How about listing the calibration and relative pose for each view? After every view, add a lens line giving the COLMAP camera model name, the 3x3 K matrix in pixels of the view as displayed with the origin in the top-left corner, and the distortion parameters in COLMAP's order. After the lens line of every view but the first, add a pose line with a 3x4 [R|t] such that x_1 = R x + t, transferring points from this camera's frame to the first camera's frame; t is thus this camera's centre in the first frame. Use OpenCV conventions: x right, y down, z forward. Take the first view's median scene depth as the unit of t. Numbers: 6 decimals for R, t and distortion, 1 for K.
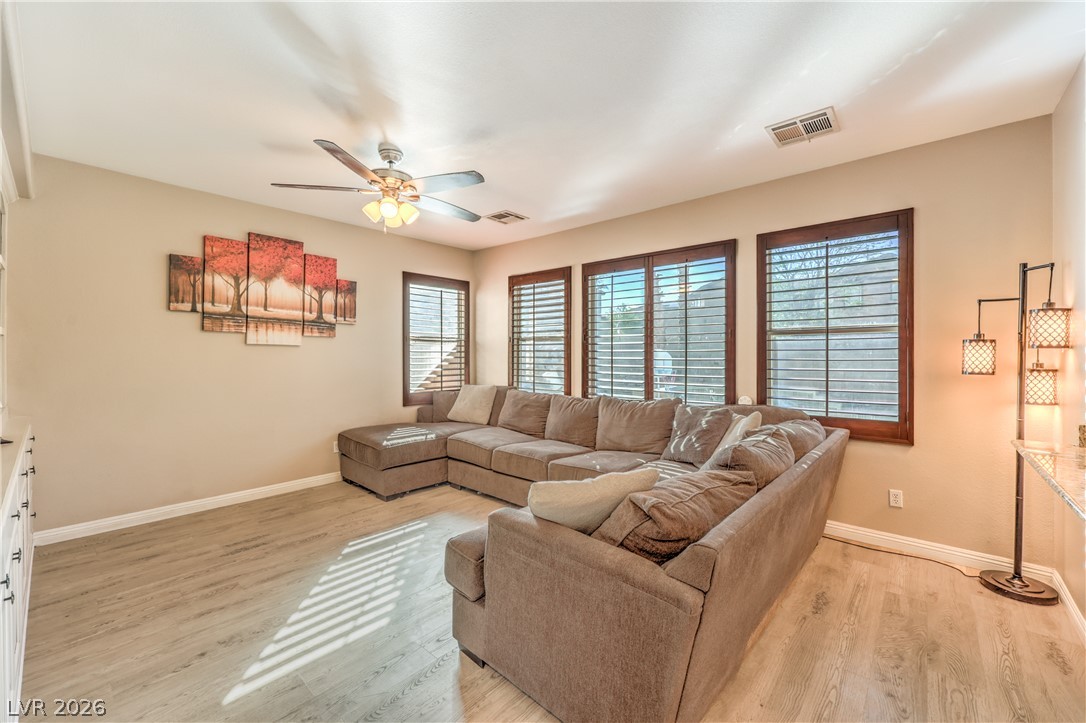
lens RADIAL K [[437.9, 0, 548.4], [0, 437.9, 355.7], [0, 0, 1]] dist [0.000080, -0.001234]
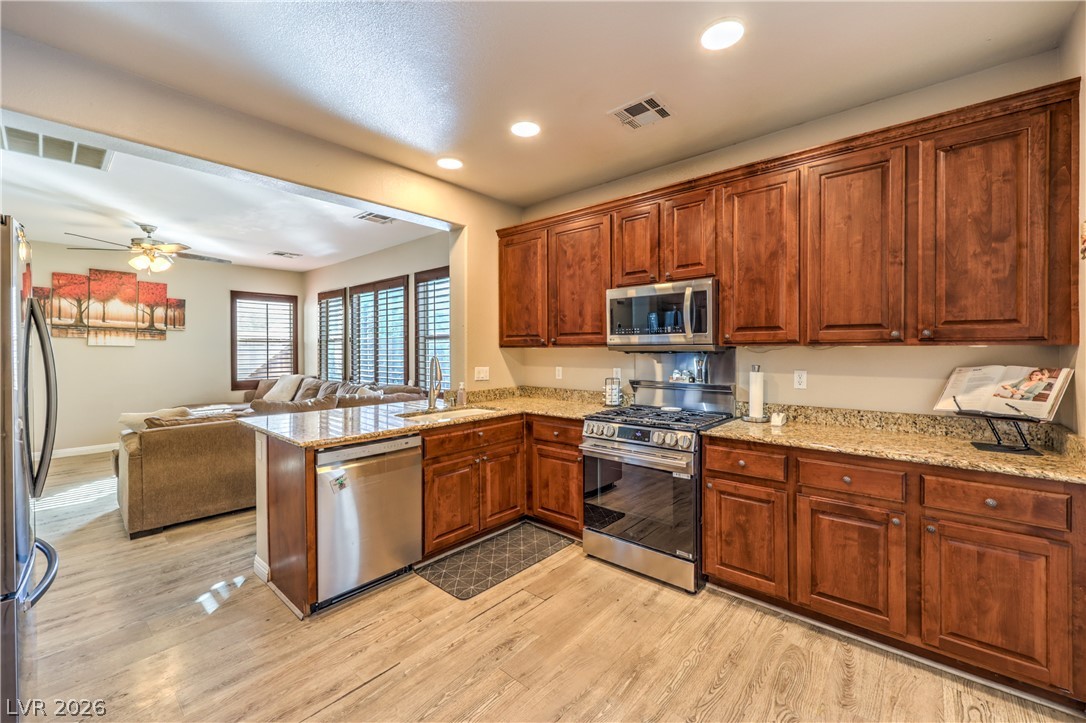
lens RADIAL K [[437.9, 0, 549.3], [0, 437.9, 352.6], [0, 0, 1]] dist [0.000080, -0.001234]
pose [[0.999951, -0.002145, 0.009630, 0.894553], [0.002107, 0.999990, 0.004028, -0.005992], [-0.009638, -0.004008, 0.999946, -0.503924]]
